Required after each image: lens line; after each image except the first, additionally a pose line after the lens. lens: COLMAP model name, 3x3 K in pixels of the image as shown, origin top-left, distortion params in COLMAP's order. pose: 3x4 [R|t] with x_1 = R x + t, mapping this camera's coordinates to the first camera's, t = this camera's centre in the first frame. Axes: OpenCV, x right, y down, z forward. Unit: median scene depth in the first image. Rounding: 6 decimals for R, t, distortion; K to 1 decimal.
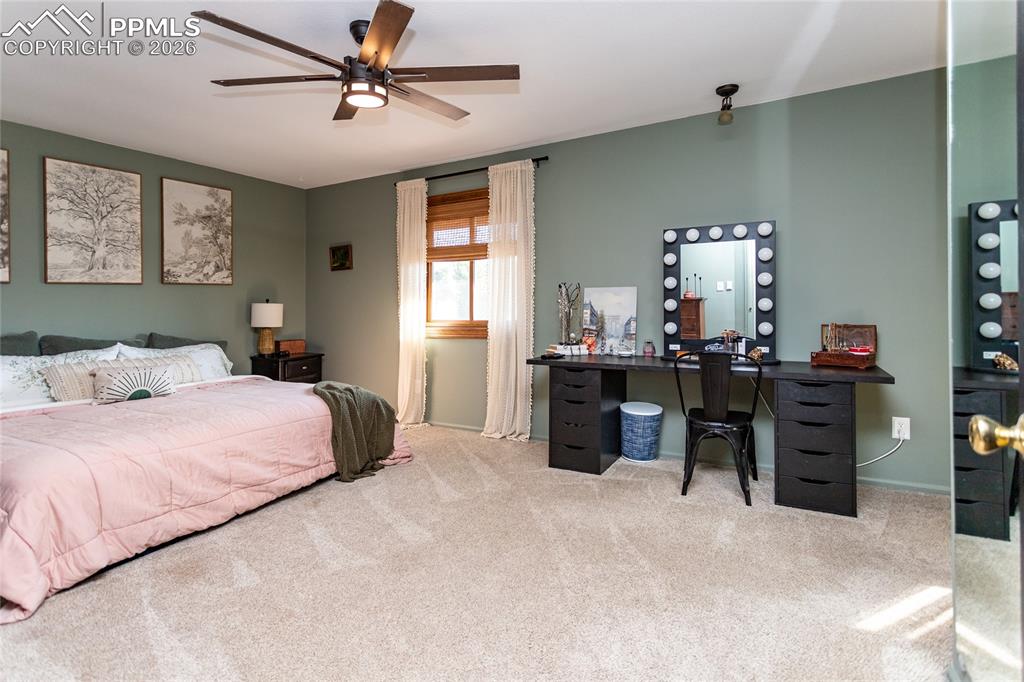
lens RADIAL K [[495.2, 0, 521.9], [0, 495.2, 305.5], [0, 0, 1]] dist [-0.006396, 0.000168]
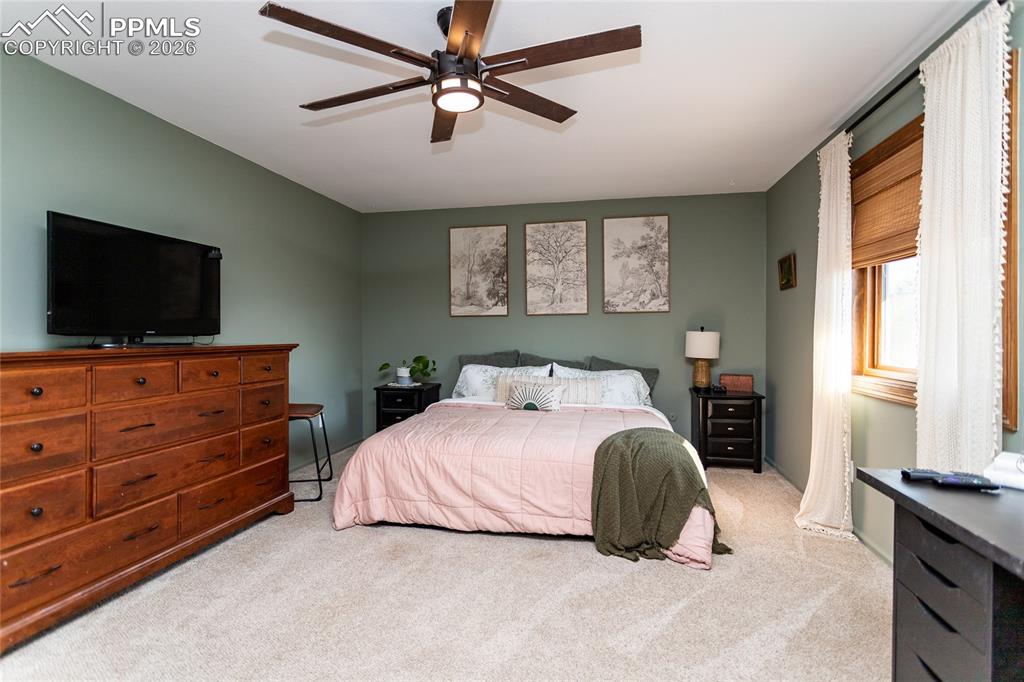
lens RADIAL K [[495.2, 0, 512.1], [0, 495.2, 330.4], [0, 0, 1]] dist [-0.006396, 0.000168]
pose [[0.275666, 0.008400, -0.961217, 0.311985], [-0.010380, 0.999930, 0.005761, -0.009548], [0.961197, 0.008389, 0.275734, 0.511853]]
